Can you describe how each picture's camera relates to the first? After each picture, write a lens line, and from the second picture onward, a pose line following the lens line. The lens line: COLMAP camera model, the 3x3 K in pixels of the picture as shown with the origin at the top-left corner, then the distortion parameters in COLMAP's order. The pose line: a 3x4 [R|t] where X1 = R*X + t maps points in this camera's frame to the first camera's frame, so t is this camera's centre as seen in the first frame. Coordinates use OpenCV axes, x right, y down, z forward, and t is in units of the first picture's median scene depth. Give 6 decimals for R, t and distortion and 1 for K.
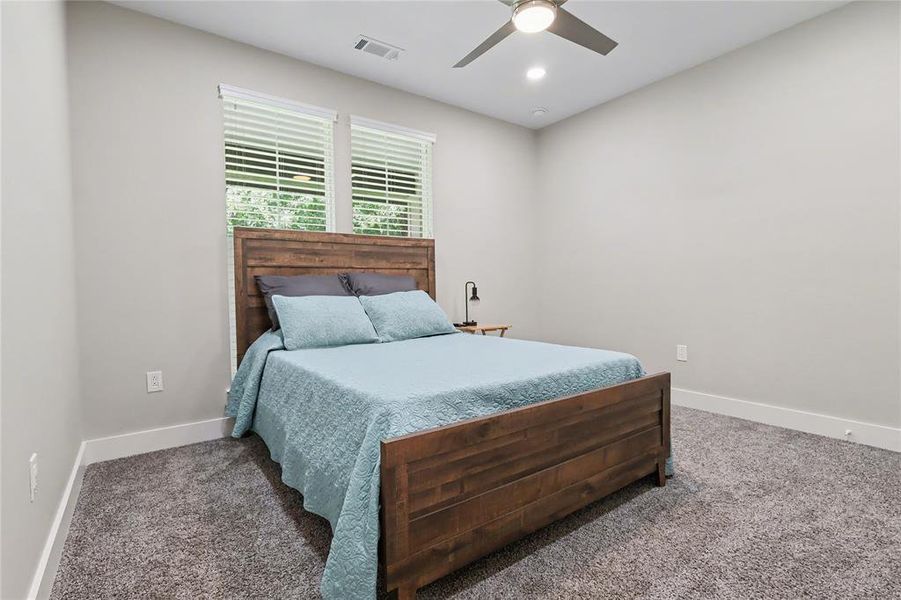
lens RADIAL K [[423.9, 0, 448.4], [0, 423.9, 298.2], [0, 0, 1]] dist [-0.000731, 0.000100]
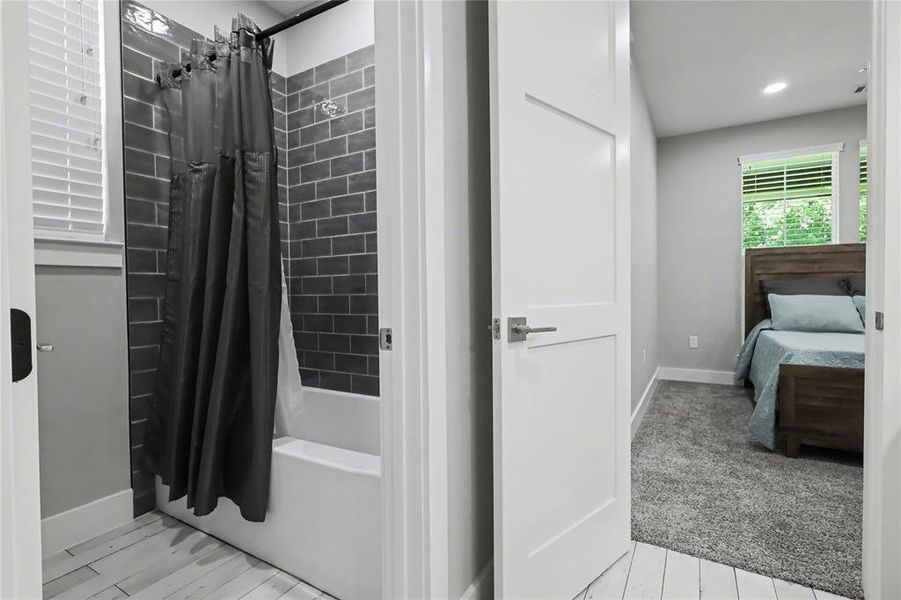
lens RADIAL K [[423.9, 0, 448.4], [0, 423.9, 298.2], [0, 0, 1]] dist [-0.000731, 0.000100]
pose [[0.389184, 0.024360, -0.920838, 0.504831], [-0.020410, 0.999633, 0.017818, 0.004305], [0.920934, 0.011860, 0.389539, -0.597919]]
